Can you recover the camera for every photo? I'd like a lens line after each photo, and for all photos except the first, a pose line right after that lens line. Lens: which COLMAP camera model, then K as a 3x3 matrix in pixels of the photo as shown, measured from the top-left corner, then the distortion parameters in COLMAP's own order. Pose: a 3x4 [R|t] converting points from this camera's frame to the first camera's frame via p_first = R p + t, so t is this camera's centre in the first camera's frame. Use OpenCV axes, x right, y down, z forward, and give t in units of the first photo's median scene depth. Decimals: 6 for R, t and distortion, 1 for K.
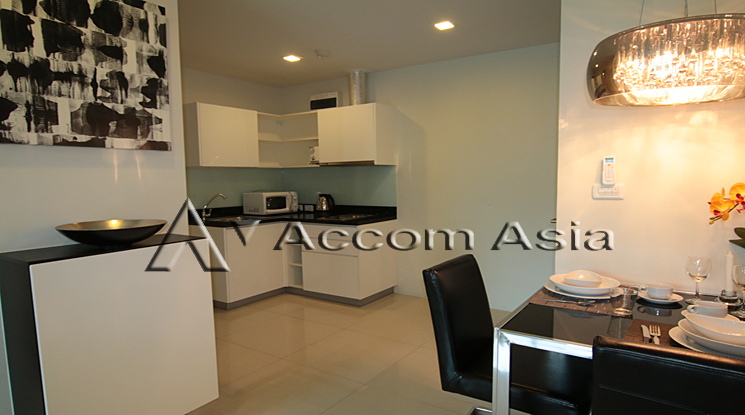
lens RADIAL K [[435.2, 0, 366.5], [0, 435.2, 215.6], [0, 0, 1]] dist [-0.009471, 0.001161]
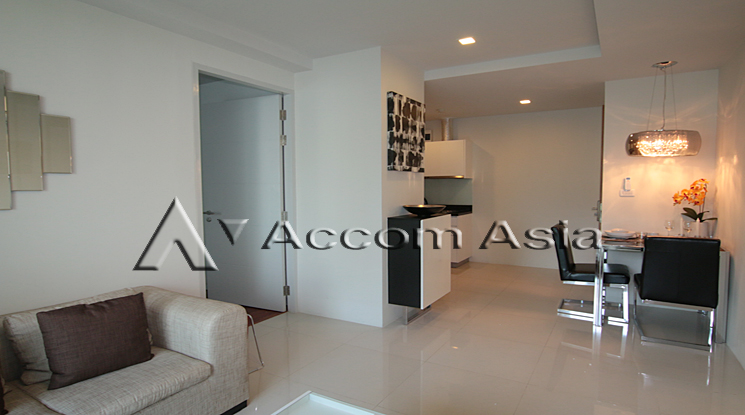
lens RADIAL K [[435.2, 0, 350.6], [0, 435.2, 213.7], [0, 0, 1]] dist [-0.009471, 0.001161]
pose [[0.997719, 0.001256, 0.067492, -1.038216], [0.000517, 0.999655, -0.026248, 0.111668], [-0.067502, 0.026223, 0.997374, -1.145074]]
